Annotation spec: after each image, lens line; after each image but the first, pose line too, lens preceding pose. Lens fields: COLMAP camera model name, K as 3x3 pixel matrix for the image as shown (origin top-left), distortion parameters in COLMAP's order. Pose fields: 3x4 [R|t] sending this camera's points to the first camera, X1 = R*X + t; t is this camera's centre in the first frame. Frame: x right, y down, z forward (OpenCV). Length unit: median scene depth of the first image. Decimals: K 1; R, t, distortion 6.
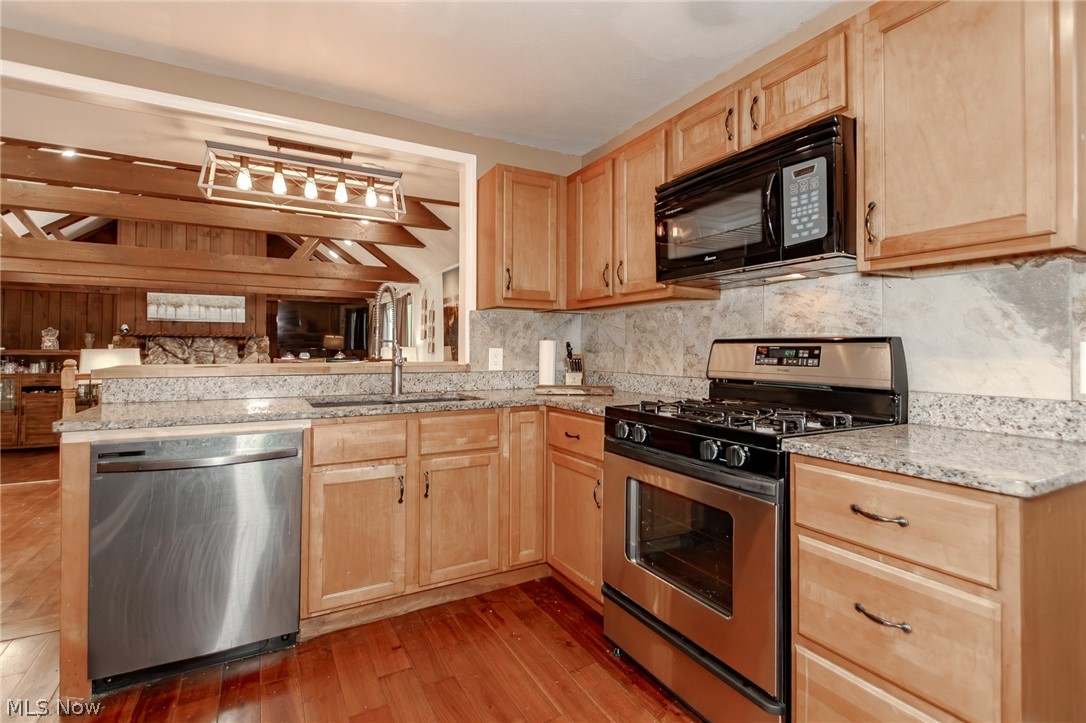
lens RADIAL K [[513.9, 0, 548.7], [0, 513.9, 340.1], [0, 0, 1]] dist [0.005776, -0.001976]
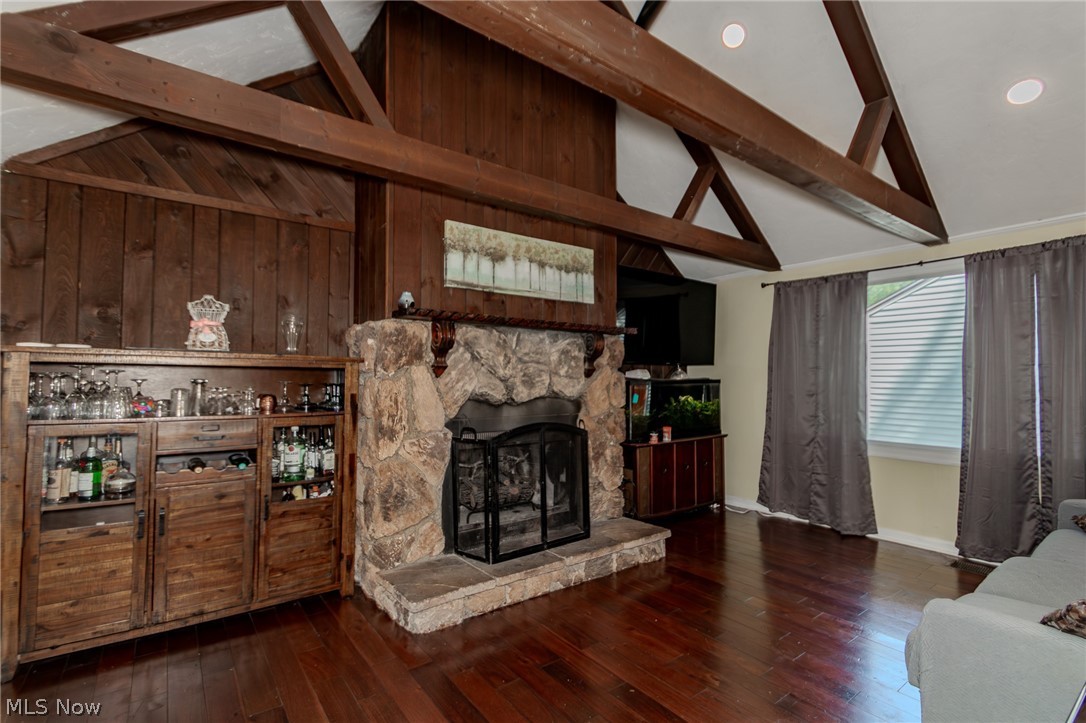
lens RADIAL K [[513.9, 0, 543.6], [0, 513.9, 364.2], [0, 0, 1]] dist [0.005776, -0.001976]
pose [[0.987639, 0.005694, 0.156642, -2.287354], [-0.004270, 0.999946, -0.009428, 0.085786], [-0.156687, 0.008642, 0.987610, 1.718354]]
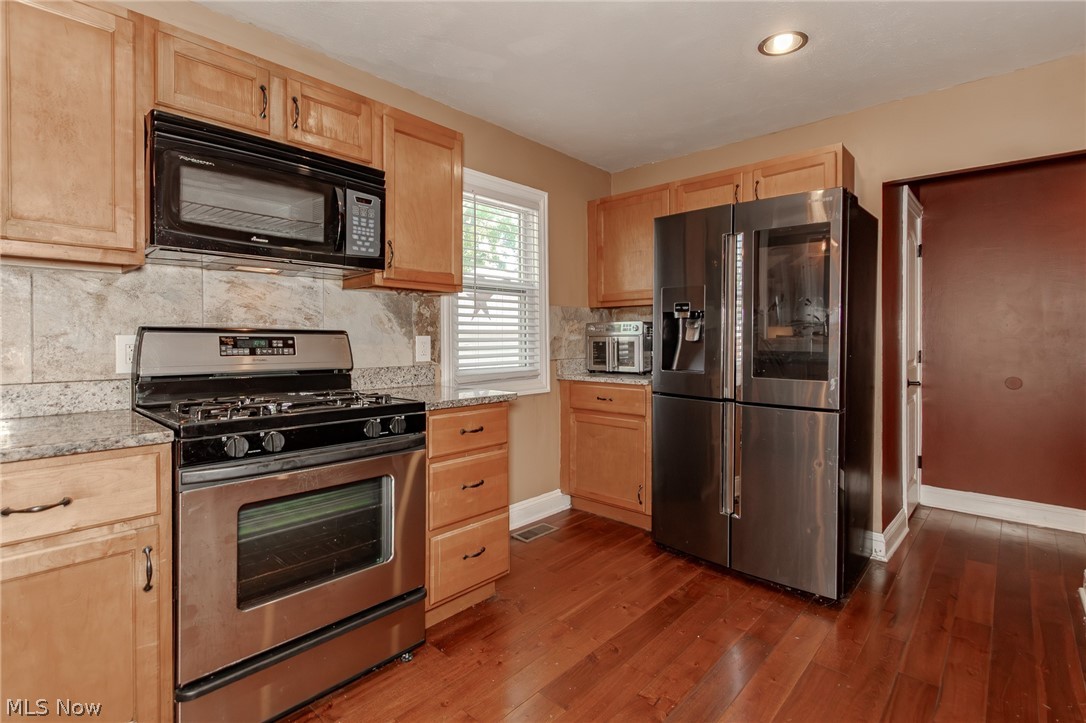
lens RADIAL K [[513.9, 0, 545.8], [0, 513.9, 341.7], [0, 0, 1]] dist [0.005776, -0.001976]
pose [[-0.317227, -0.004494, 0.948339, -0.554060], [-0.017469, 0.999847, -0.001106, 0.010542], [-0.948189, -0.016918, -0.317257, 0.624575]]
